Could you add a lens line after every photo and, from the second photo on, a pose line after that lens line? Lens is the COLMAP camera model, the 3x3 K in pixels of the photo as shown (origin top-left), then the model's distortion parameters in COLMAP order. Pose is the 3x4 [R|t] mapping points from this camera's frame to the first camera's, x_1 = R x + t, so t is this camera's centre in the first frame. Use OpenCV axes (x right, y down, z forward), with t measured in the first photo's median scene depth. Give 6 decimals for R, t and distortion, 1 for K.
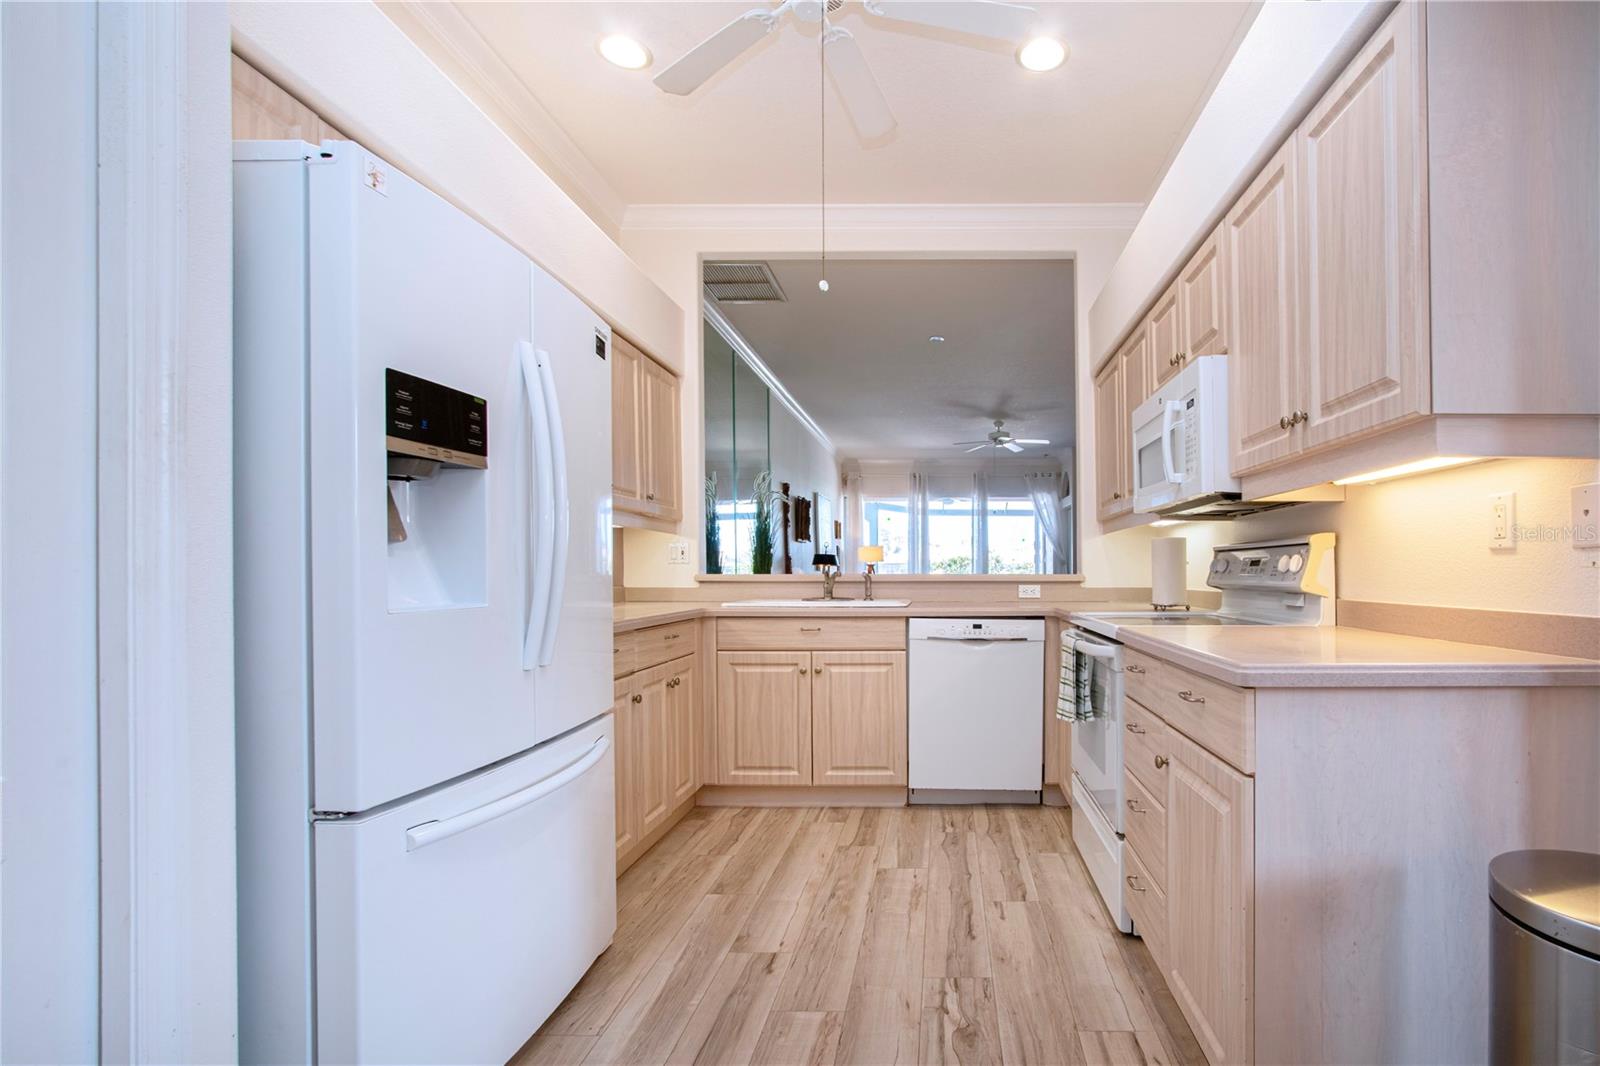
lens RADIAL K [[770.4, 0, 793.4], [0, 770.4, 525.4], [0, 0, 1]] dist [-0.013240, 0.000492]
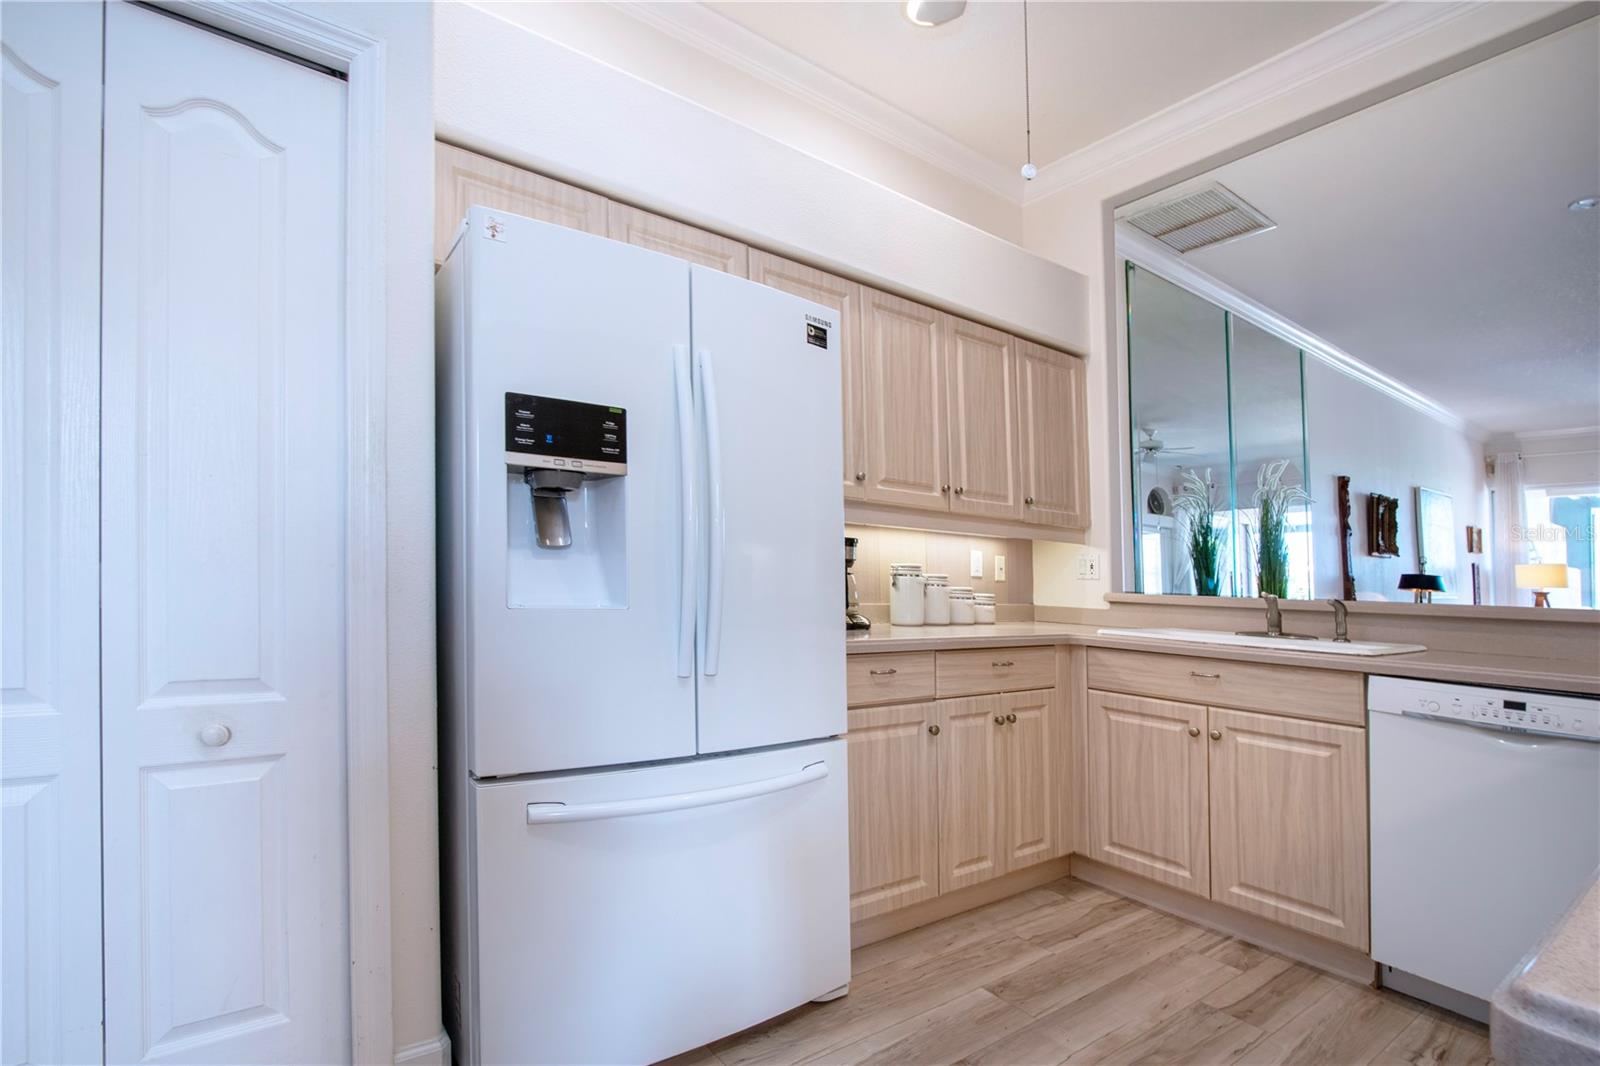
lens RADIAL K [[717.5, 0, 795.1], [0, 717.5, 545.7], [0, 0, 1]] dist [-0.011307, 0.000868]
pose [[0.668551, -0.016012, -0.743494, 0.261833], [0.013573, 0.999864, -0.009329, 0.018562], [0.743542, -0.003854, 0.668678, 0.293019]]
